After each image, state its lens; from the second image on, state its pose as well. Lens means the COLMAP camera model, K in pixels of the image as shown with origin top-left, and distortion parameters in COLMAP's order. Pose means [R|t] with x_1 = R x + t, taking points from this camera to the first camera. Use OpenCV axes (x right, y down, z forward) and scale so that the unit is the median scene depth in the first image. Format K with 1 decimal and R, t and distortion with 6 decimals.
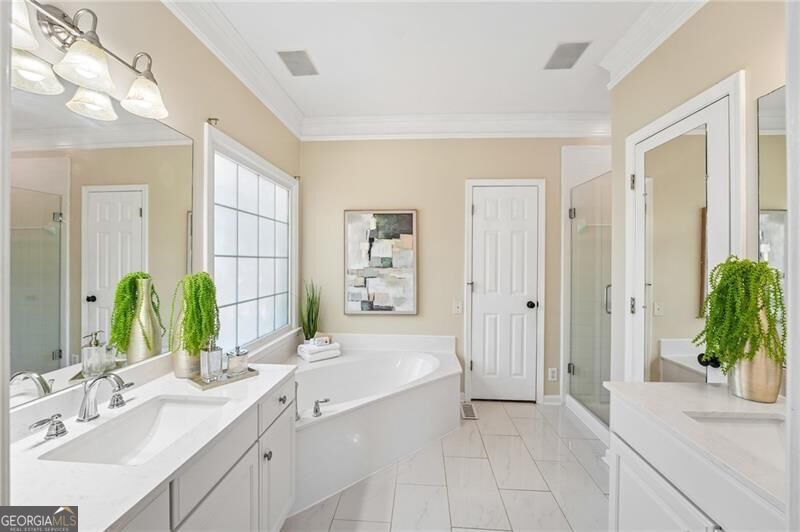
lens RADIAL K [[323.5, 0, 396.0], [0, 323.5, 258.8], [0, 0, 1]] dist [-0.020988, -0.000103]
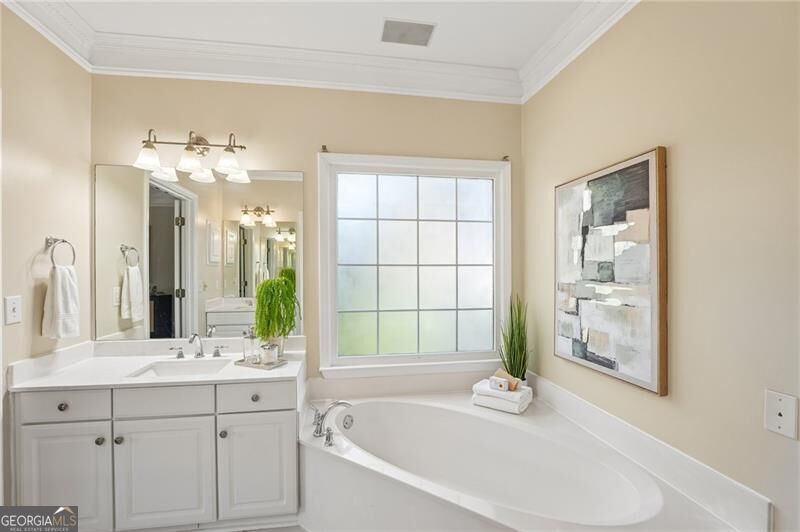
lens RADIAL K [[353.0, 0, 394.8], [0, 353.0, 267.9], [0, 0, 1]] dist [-0.004245, -0.000503]
pose [[0.241073, -0.006929, -0.970482, 0.425512], [0.006519, 0.999964, -0.005520, 0.006326], [0.970485, -0.004995, 0.241109, 0.545476]]
